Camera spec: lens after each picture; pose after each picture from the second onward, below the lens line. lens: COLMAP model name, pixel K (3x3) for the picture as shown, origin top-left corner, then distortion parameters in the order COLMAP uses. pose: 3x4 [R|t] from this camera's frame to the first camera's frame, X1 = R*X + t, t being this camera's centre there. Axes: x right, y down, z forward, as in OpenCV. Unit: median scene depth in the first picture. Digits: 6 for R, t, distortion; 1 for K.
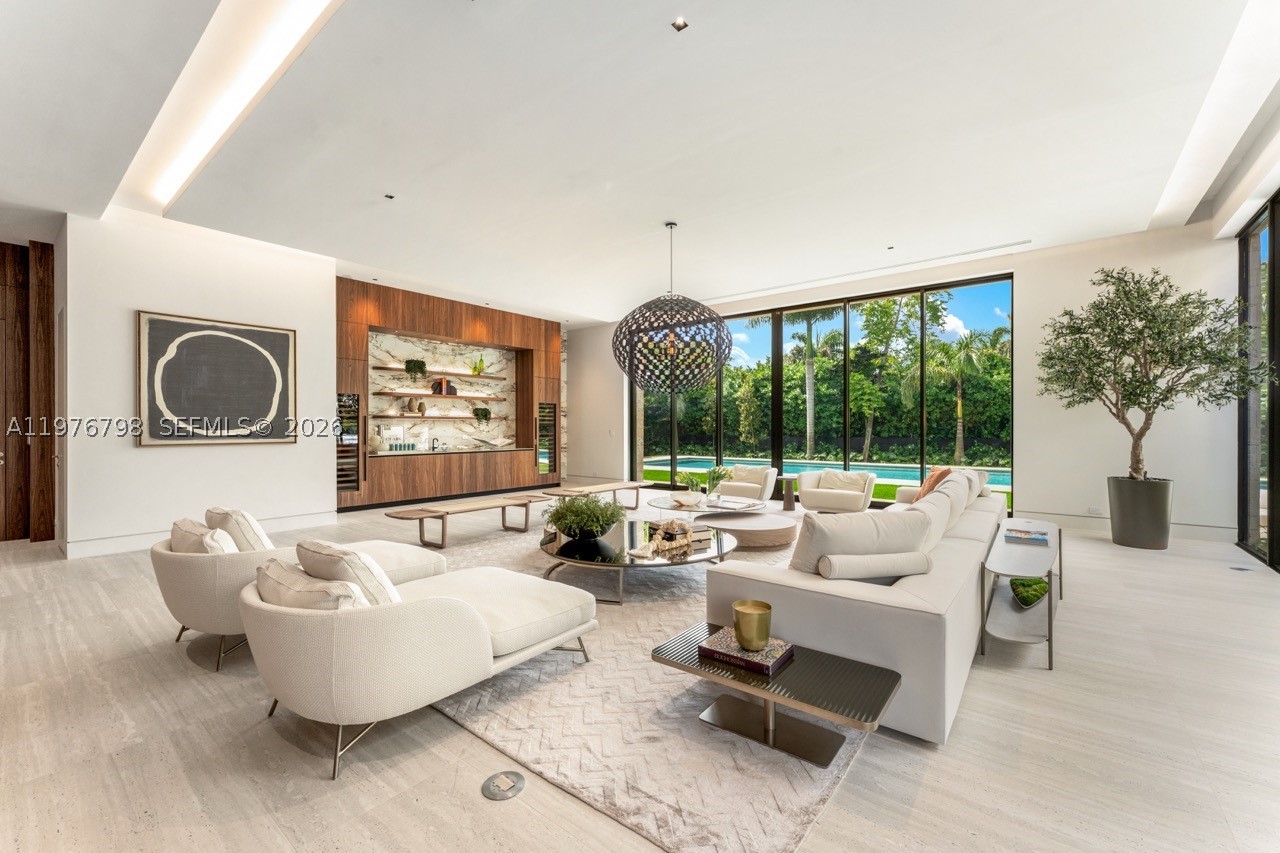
lens RADIAL K [[520.8, 0, 641.3], [0, 520.8, 427.9], [0, 0, 1]] dist [0.000084, 0.000000]
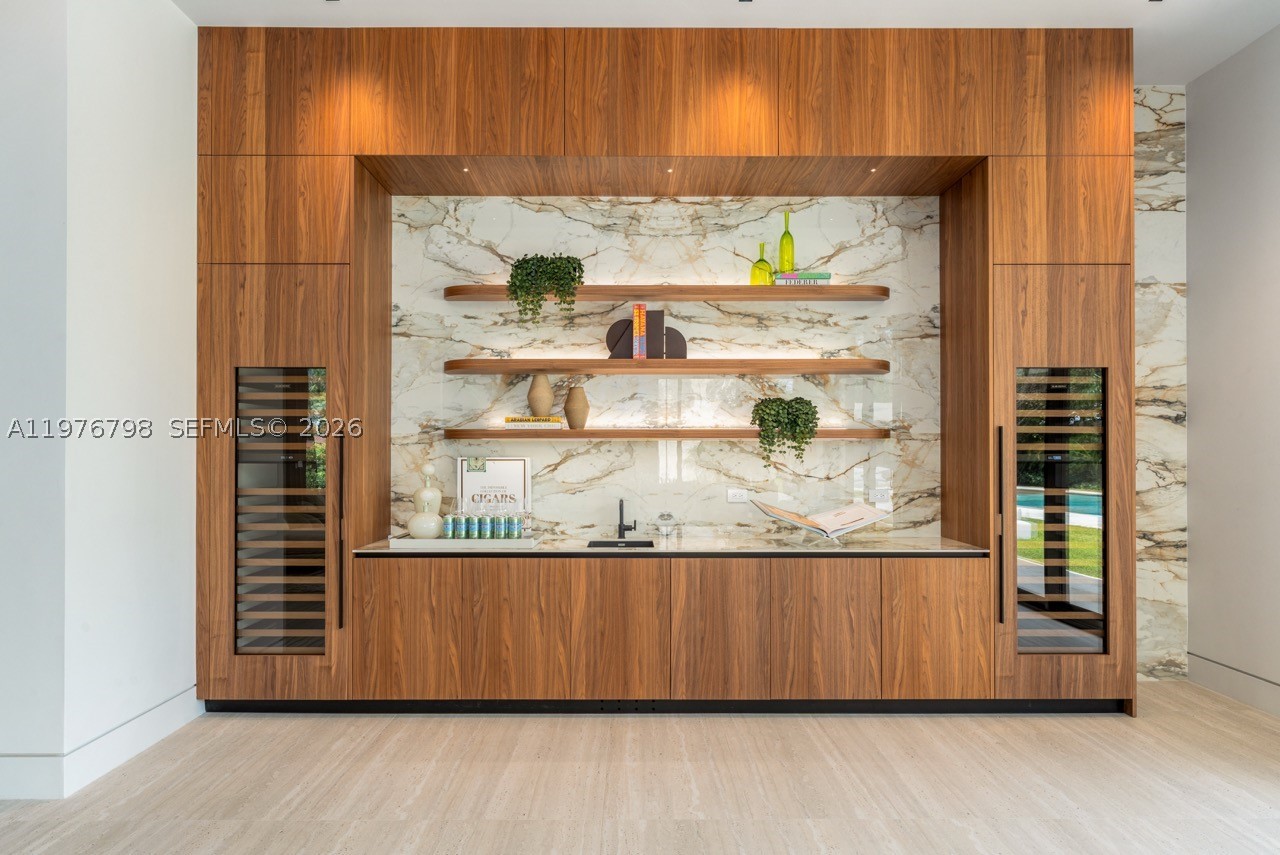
lens RADIAL K [[704.5, 0, 639.6], [0, 704.5, 440.0], [0, 0, 1]] dist [-0.002236, 0.000574]
pose [[0.629054, -0.002651, -0.777357, -0.052366], [-0.001932, 0.999986, -0.004974, -0.012961], [0.777359, 0.004630, 0.629040, 0.710751]]
